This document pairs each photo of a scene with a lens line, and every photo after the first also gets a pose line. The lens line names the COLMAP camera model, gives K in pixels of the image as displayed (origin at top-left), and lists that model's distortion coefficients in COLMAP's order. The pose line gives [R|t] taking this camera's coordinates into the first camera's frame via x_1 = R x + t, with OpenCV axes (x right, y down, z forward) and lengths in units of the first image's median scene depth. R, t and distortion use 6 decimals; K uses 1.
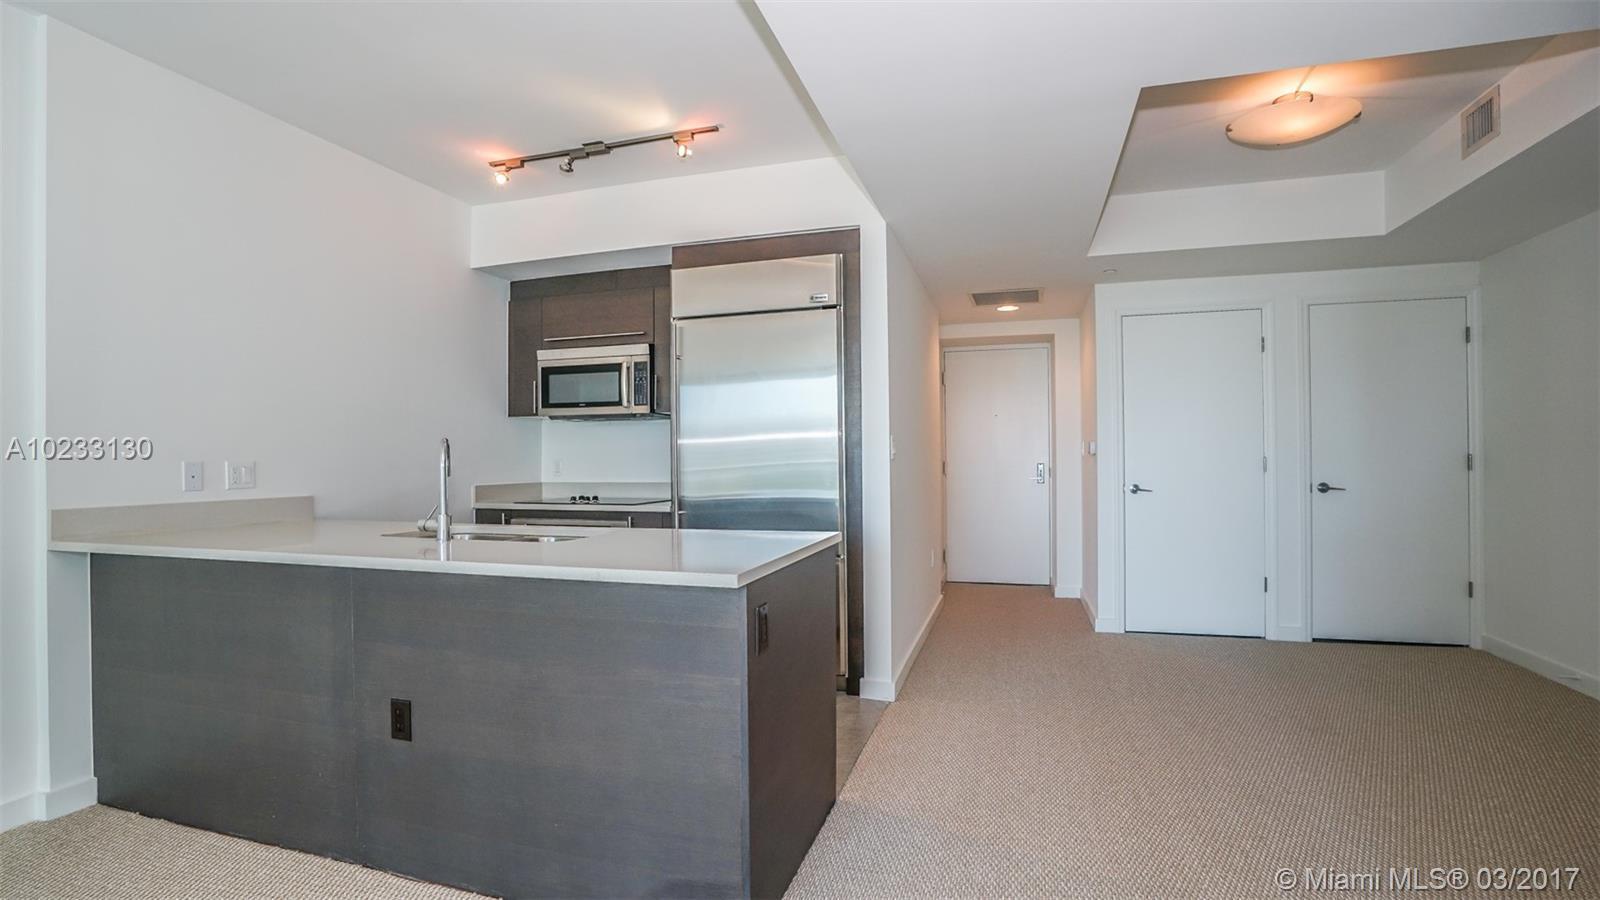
lens RADIAL K [[734.7, 0, 796.1], [0, 734.7, 456.6], [0, 0, 1]] dist [-0.068154, 0.027647]
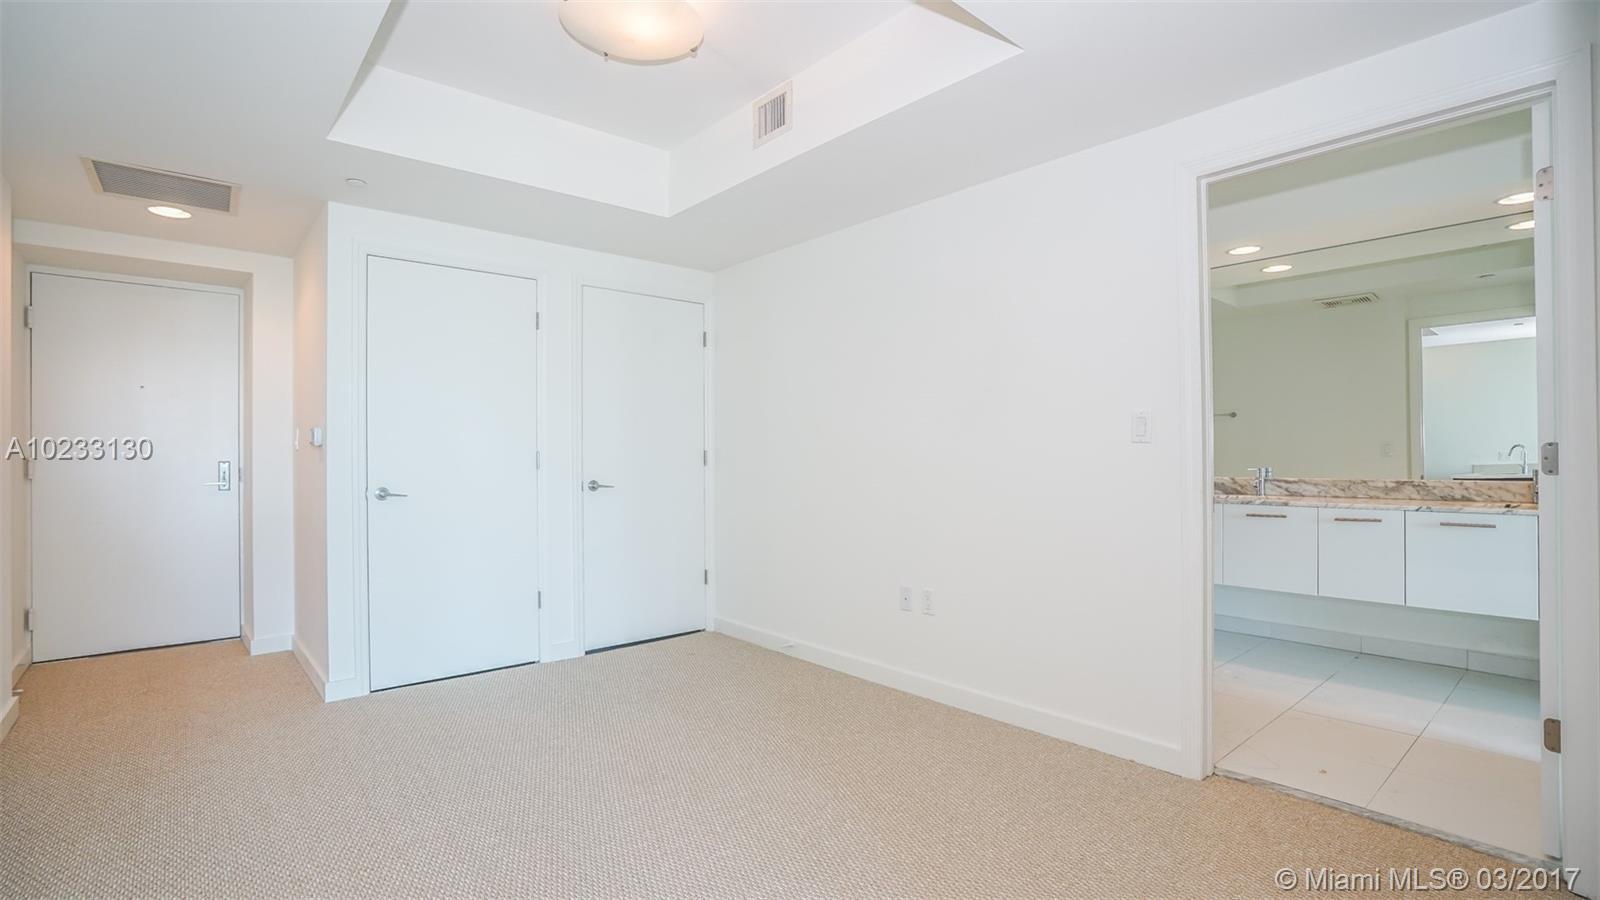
lens RADIAL K [[734.7, 0, 796.1], [0, 734.7, 456.6], [0, 0, 1]] dist [-0.068154, 0.027647]
pose [[0.529931, 0.006627, 0.848015, 0.087065], [-0.002445, 0.999977, -0.006286, 0.012863], [-0.848037, 0.001258, 0.529935, 0.310037]]
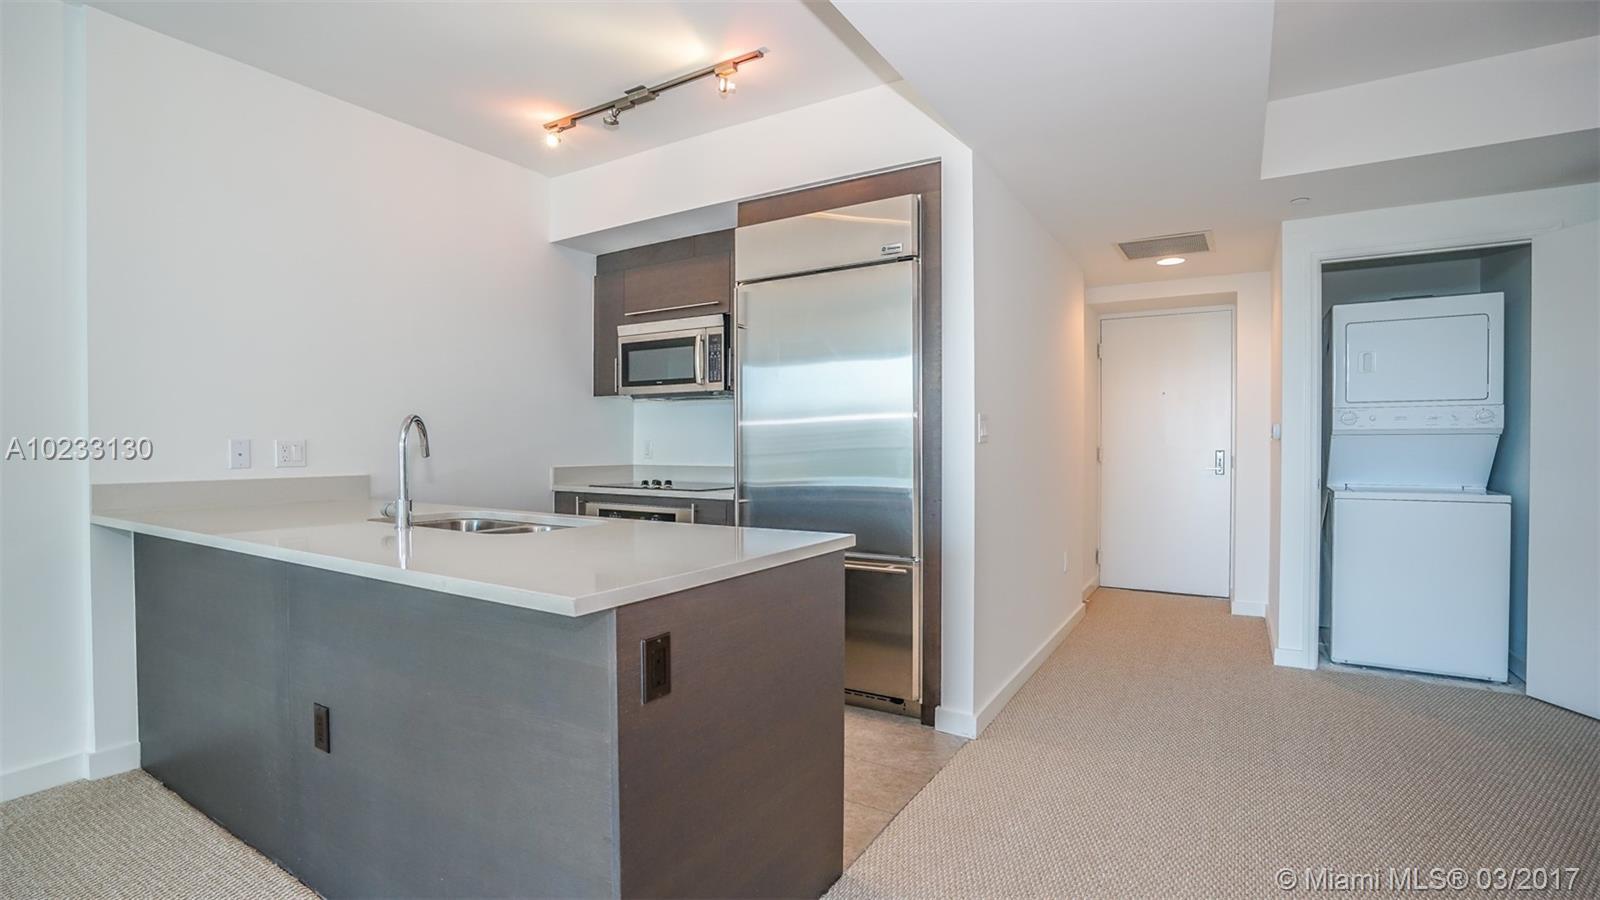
lens RADIAL K [[731.8, 0, 798.2], [0, 731.8, 453.7], [0, 0, 1]] dist [-0.066039, 0.028164]
pose [[0.968362, 0.010674, -0.249321, 0.121888], [-0.006444, 0.999821, 0.017777, 0.002815], [0.249467, -0.015608, 0.968258, 0.148670]]
